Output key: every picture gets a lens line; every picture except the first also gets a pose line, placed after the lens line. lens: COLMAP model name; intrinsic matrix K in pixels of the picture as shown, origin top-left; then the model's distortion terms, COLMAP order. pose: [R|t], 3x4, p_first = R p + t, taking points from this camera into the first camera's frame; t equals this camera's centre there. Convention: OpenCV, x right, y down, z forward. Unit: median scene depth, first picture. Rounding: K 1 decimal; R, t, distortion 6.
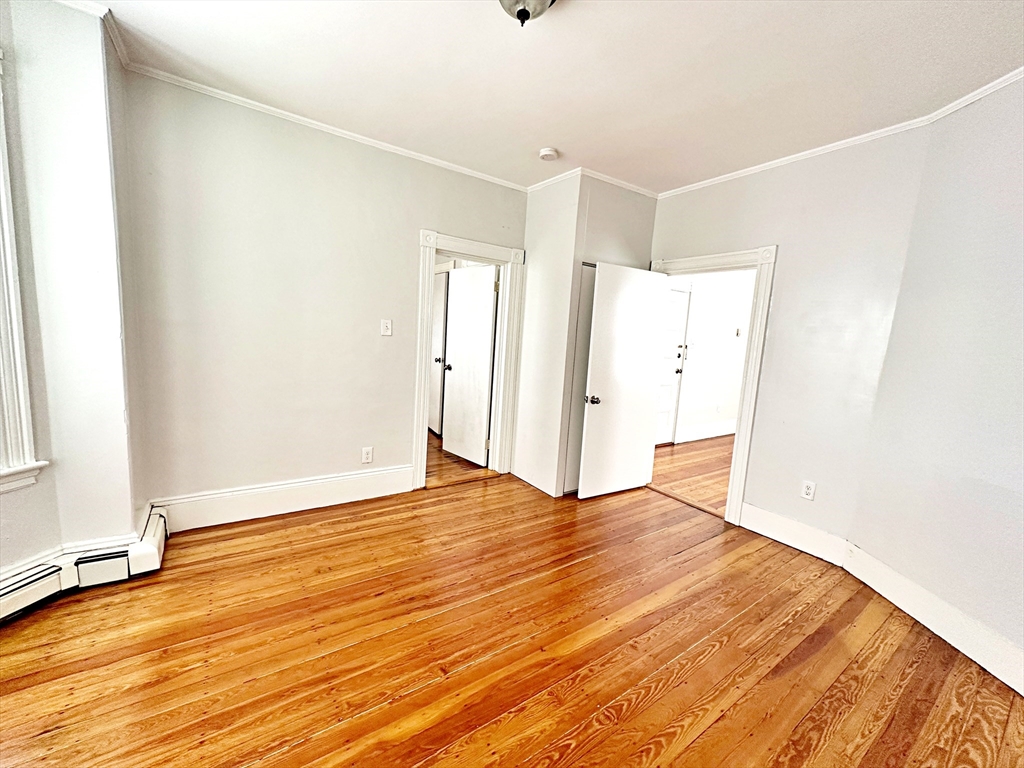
lens RADIAL K [[409.8, 0, 513.0], [0, 409.8, 384.3], [0, 0, 1]] dist [-0.001261, 0.000016]
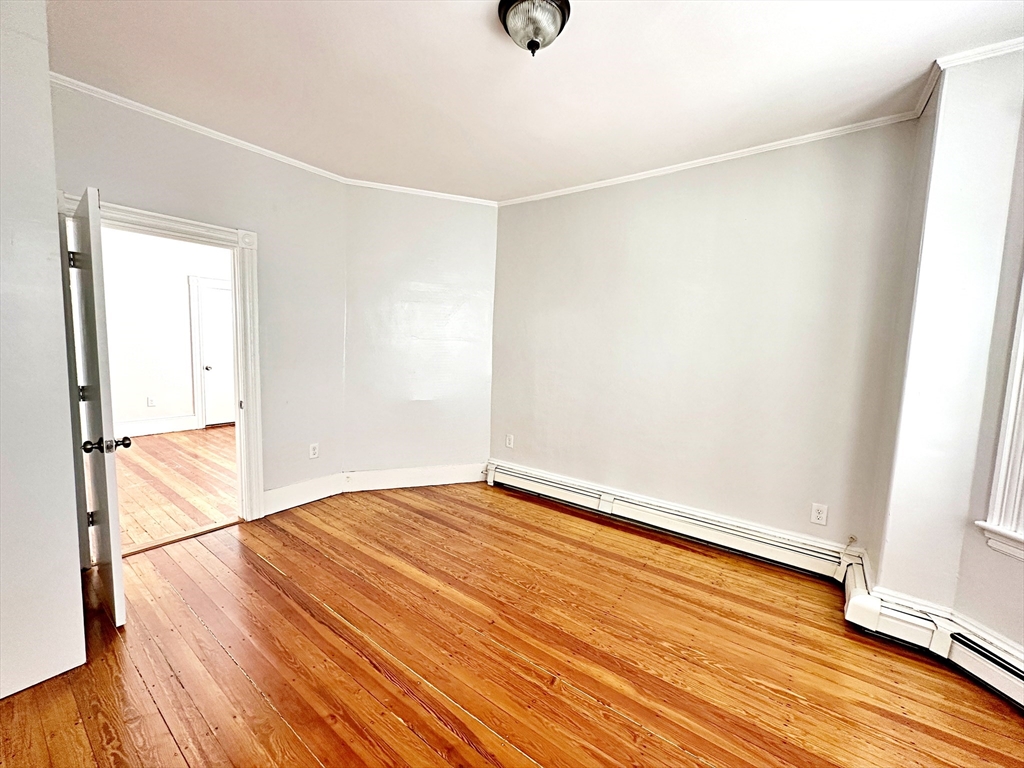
lens RADIAL K [[412.1, 0, 512.0], [0, 412.1, 384.0], [0, 0, 1]] dist [-0.000531, 0.000049]
pose [[-0.322473, -0.164077, 0.932250, -0.801091], [0.065581, 0.978623, 0.194924, -0.188801], [-0.944304, 0.123996, -0.304819, 1.088365]]
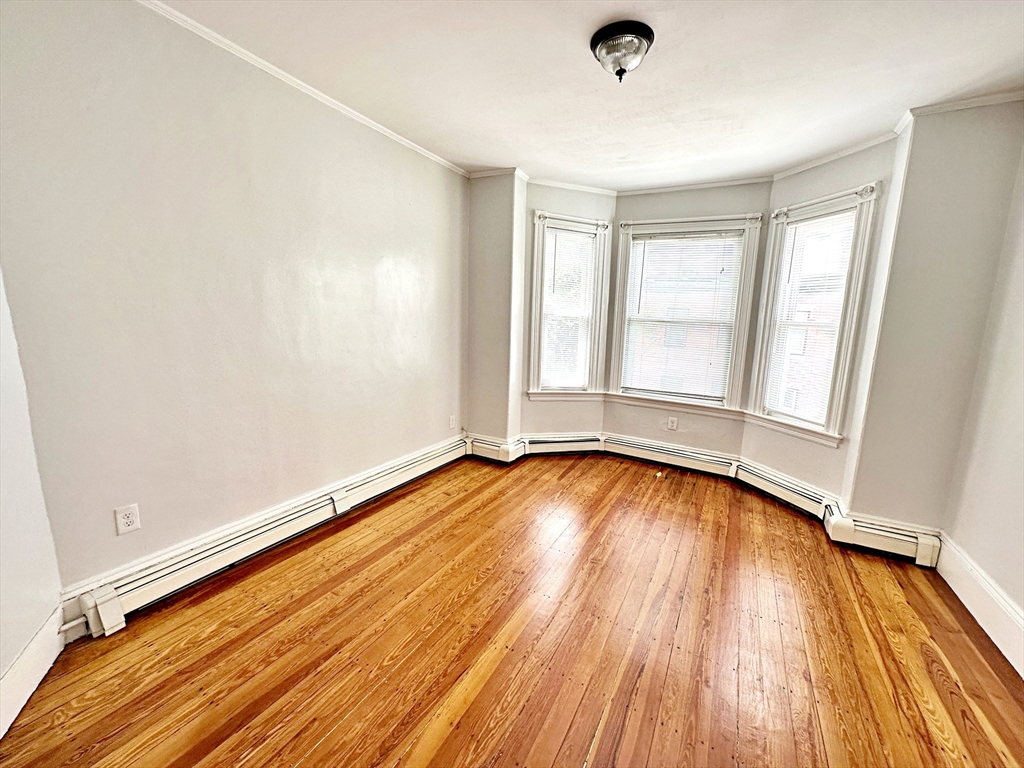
lens RADIAL K [[409.8, 0, 513.0], [0, 409.8, 384.3], [0, 0, 1]] dist [-0.001261, 0.000016]
pose [[-0.889657, -0.021811, -0.456109, 0.632788], [-0.148810, 0.958178, 0.244439, -0.184531], [0.431702, 0.285340, -0.855695, 1.606287]]
